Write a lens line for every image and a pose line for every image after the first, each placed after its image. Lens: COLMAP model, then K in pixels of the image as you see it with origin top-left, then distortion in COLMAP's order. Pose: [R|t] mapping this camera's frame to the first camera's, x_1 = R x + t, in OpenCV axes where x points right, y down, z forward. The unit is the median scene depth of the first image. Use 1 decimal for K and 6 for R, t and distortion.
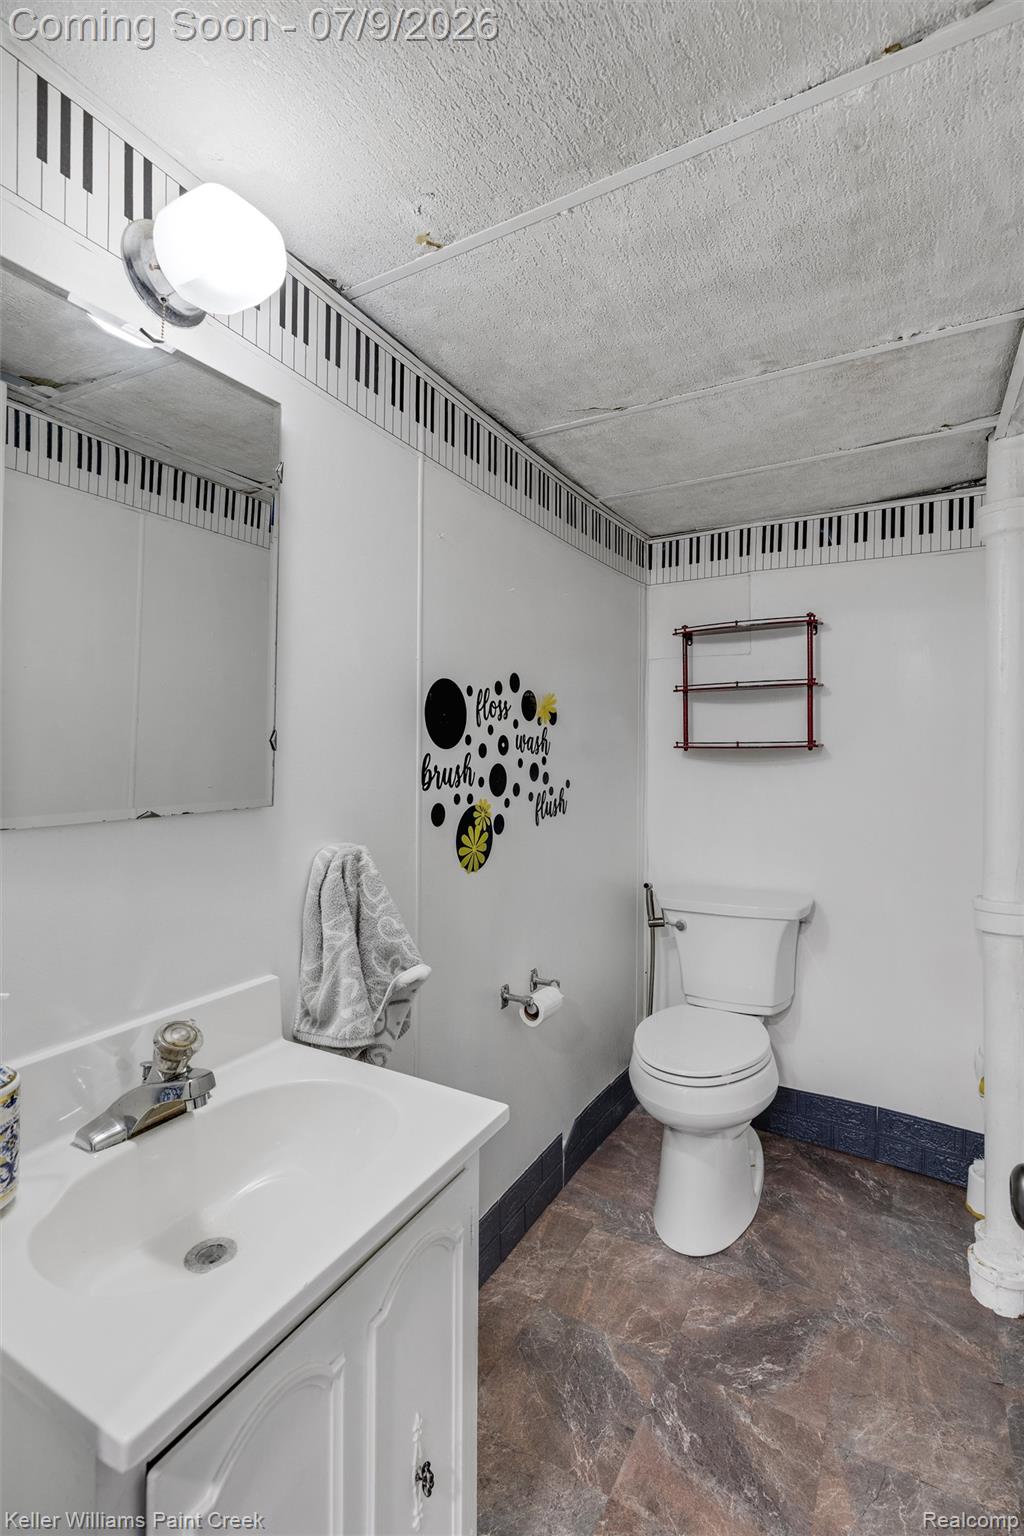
lens RADIAL K [[696.3, 0, 512.6], [0, 696.3, 755.6], [0, 0, 1]] dist [0.008590, -0.002418]
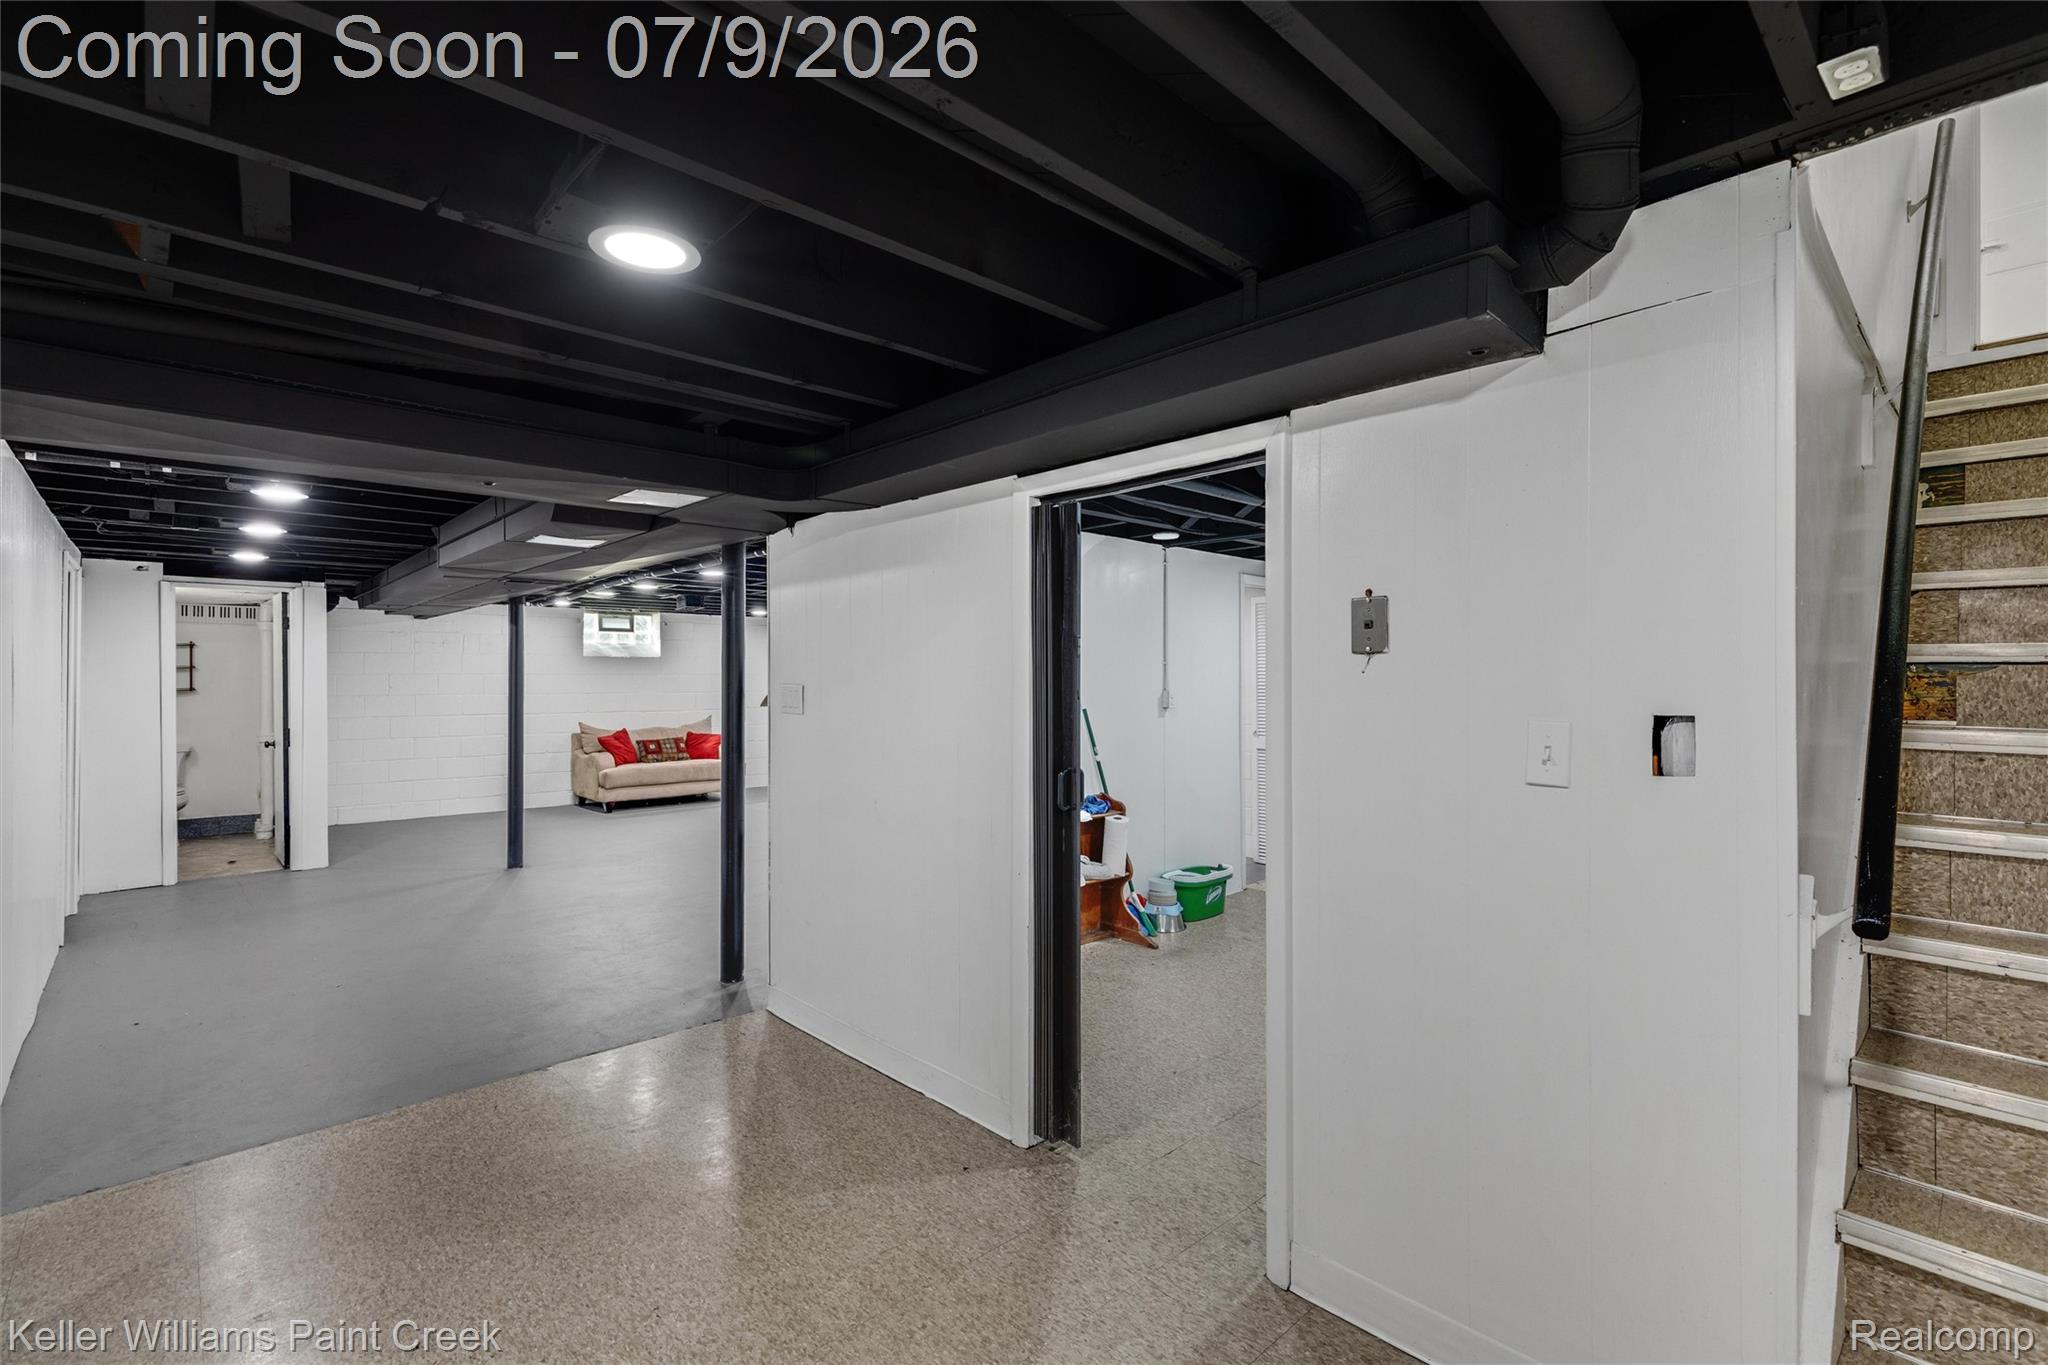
lens RADIAL K [[928.4, 0, 1027.0], [0, 928.4, 680.6], [0, 0, 1]] dist [0.008590, -0.002418]
pose [[0.296967, -0.006247, 0.954867, -2.630598], [0.002299, 0.999980, 0.005827, -0.078642], [-0.954885, 0.000465, 0.296976, -4.041911]]
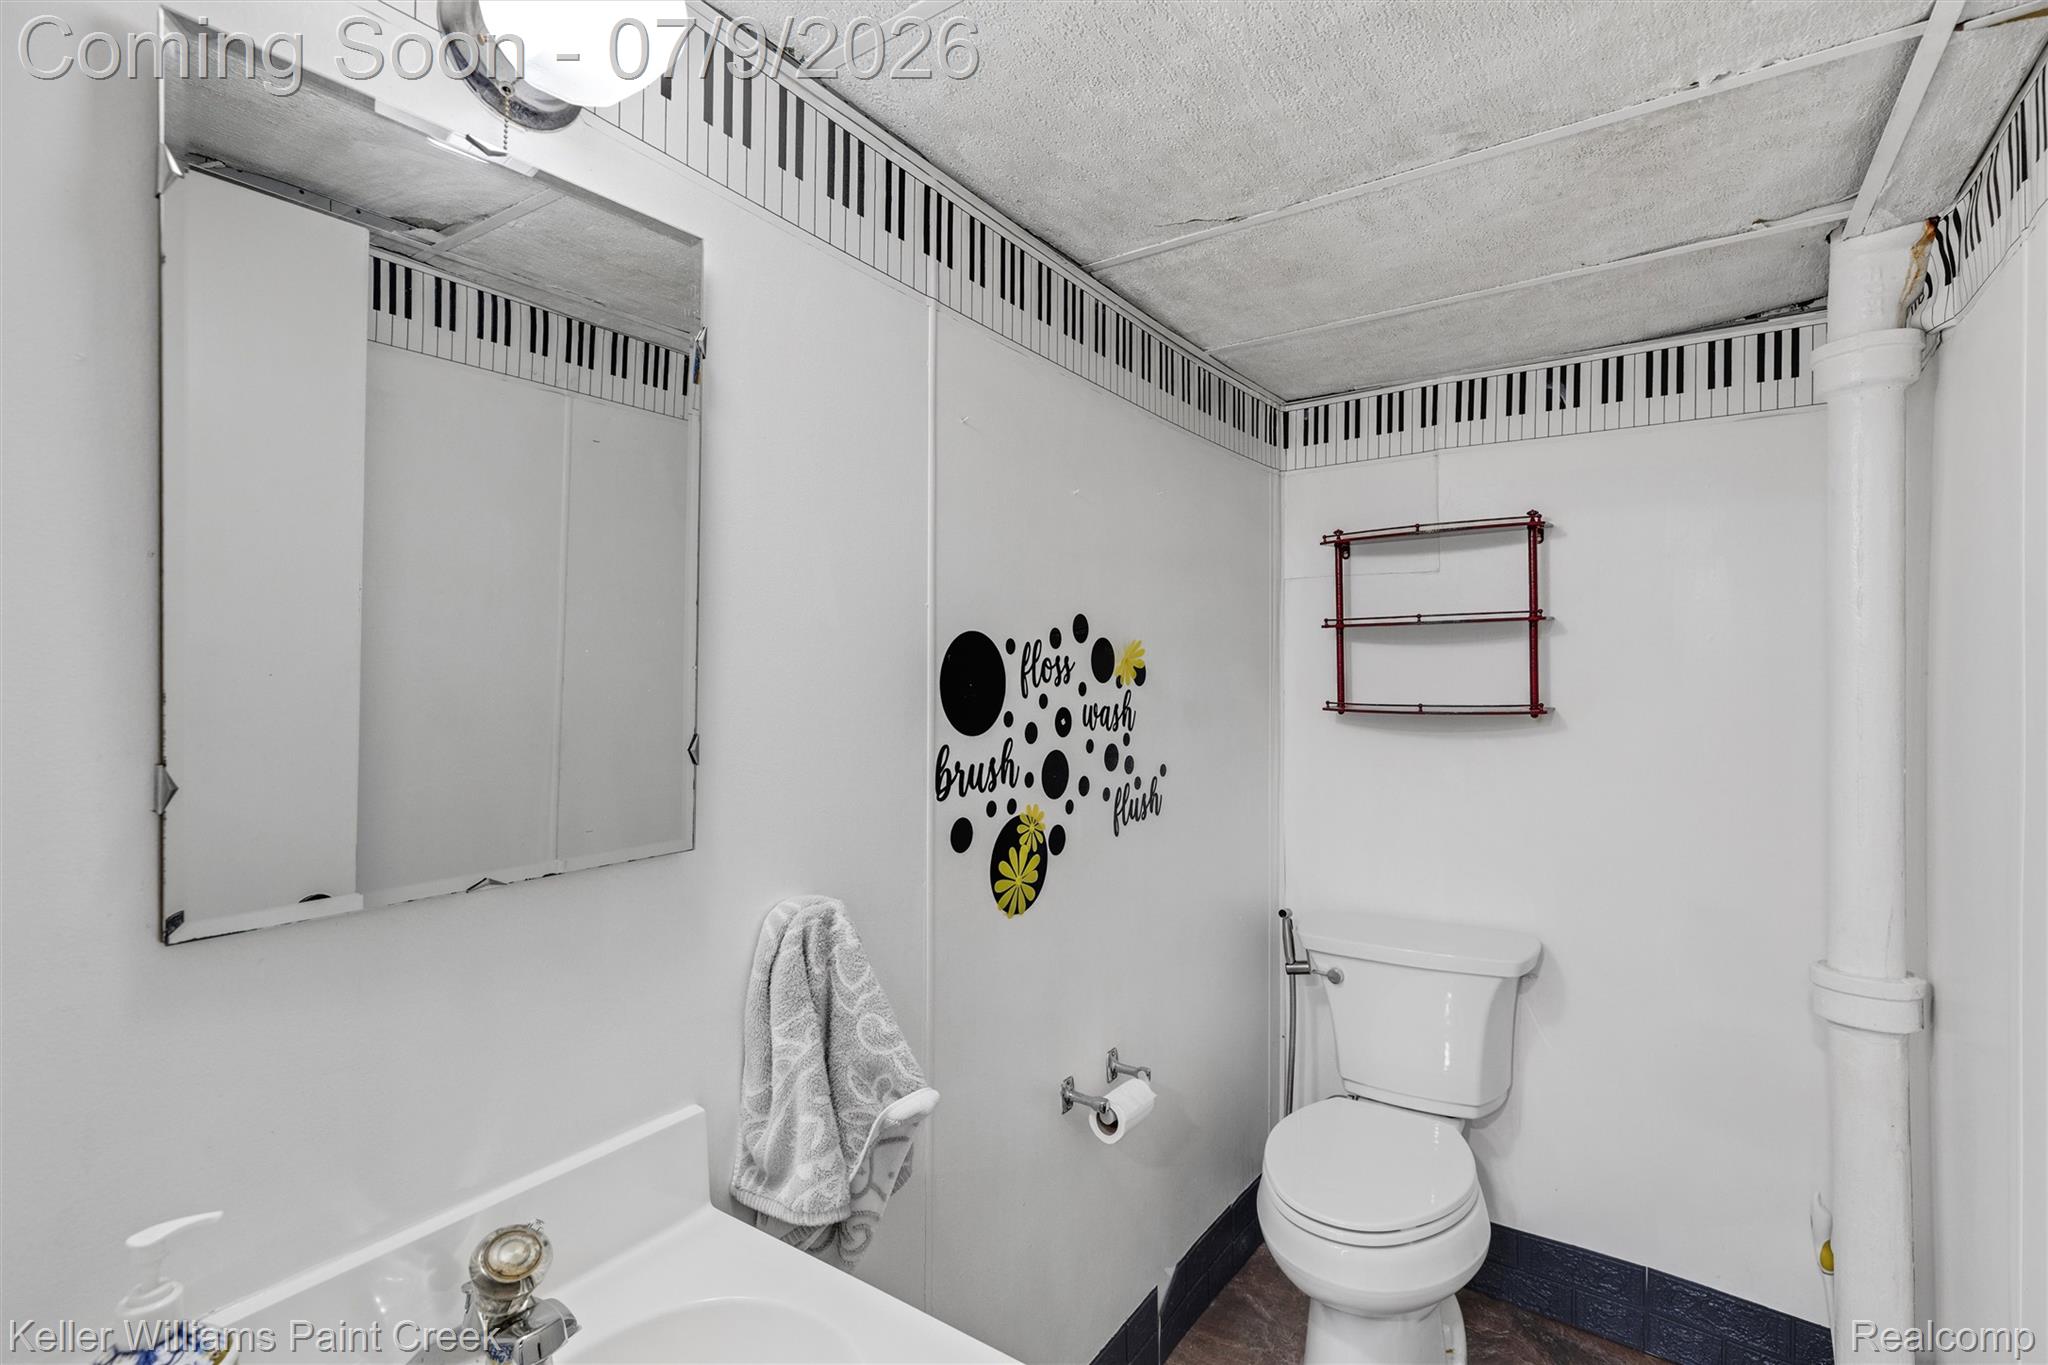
lens RADIAL K [[928.4, 0, 1017.7], [0, 928.4, 679.2], [0, 0, 1]] dist [0.008590, -0.002418]
pose [[0.995856, -0.004170, -0.090844, 0.024114], [0.003483, 0.999964, -0.007713, -0.049527], [0.090873, 0.007365, 0.995835, 0.094716]]
